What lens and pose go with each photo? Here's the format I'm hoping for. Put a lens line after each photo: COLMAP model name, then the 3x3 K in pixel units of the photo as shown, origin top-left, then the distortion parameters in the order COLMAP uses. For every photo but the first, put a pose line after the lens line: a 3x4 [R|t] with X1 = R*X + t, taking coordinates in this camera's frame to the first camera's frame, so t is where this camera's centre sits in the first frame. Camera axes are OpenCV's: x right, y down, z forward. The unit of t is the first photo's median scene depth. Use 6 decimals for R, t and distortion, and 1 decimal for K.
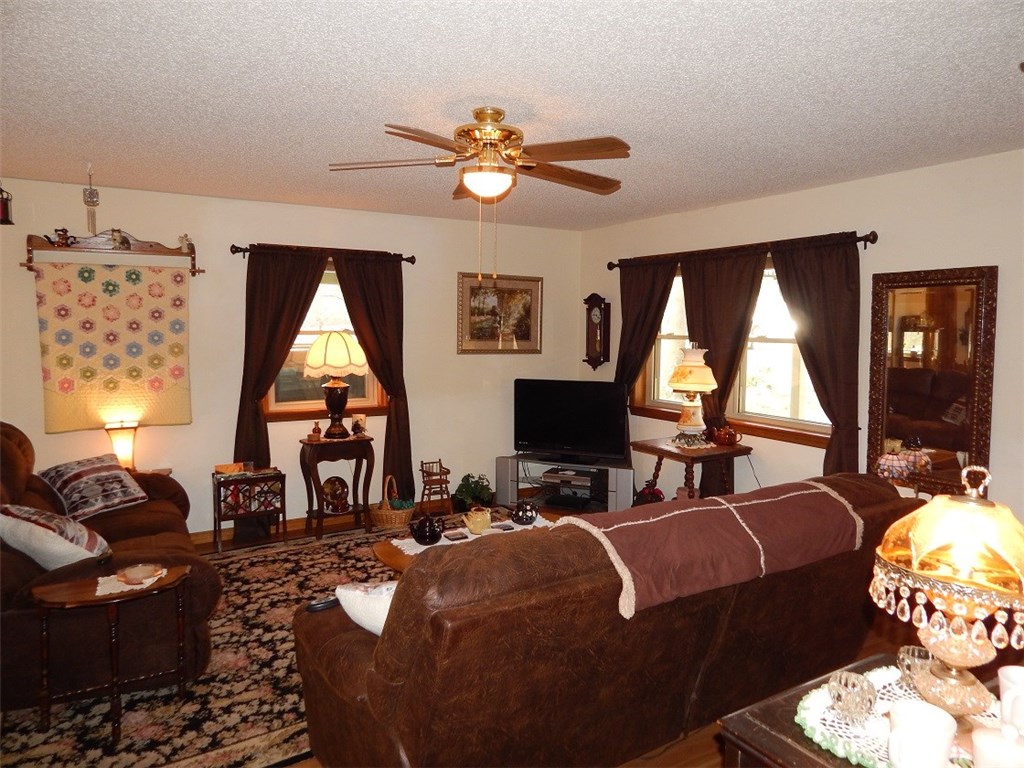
lens RADIAL K [[675.3, 0, 511.0], [0, 675.3, 380.2], [0, 0, 1]] dist [-0.007820, 0.001742]
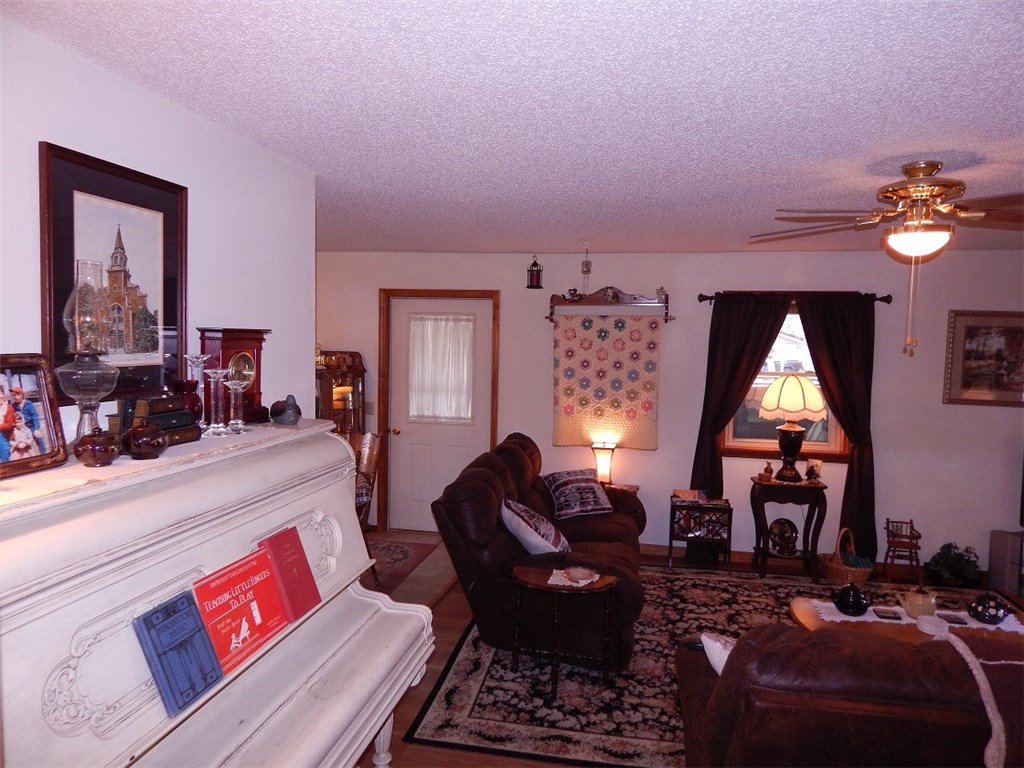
lens RADIAL K [[675.3, 0, 508.8], [0, 675.3, 374.3], [0, 0, 1]] dist [-0.007820, 0.001742]
pose [[0.732493, 0.046607, -0.679177, 0.128873], [-0.064165, 0.997939, -0.000722, -0.052016], [0.677743, 0.044108, 0.733974, -0.027966]]
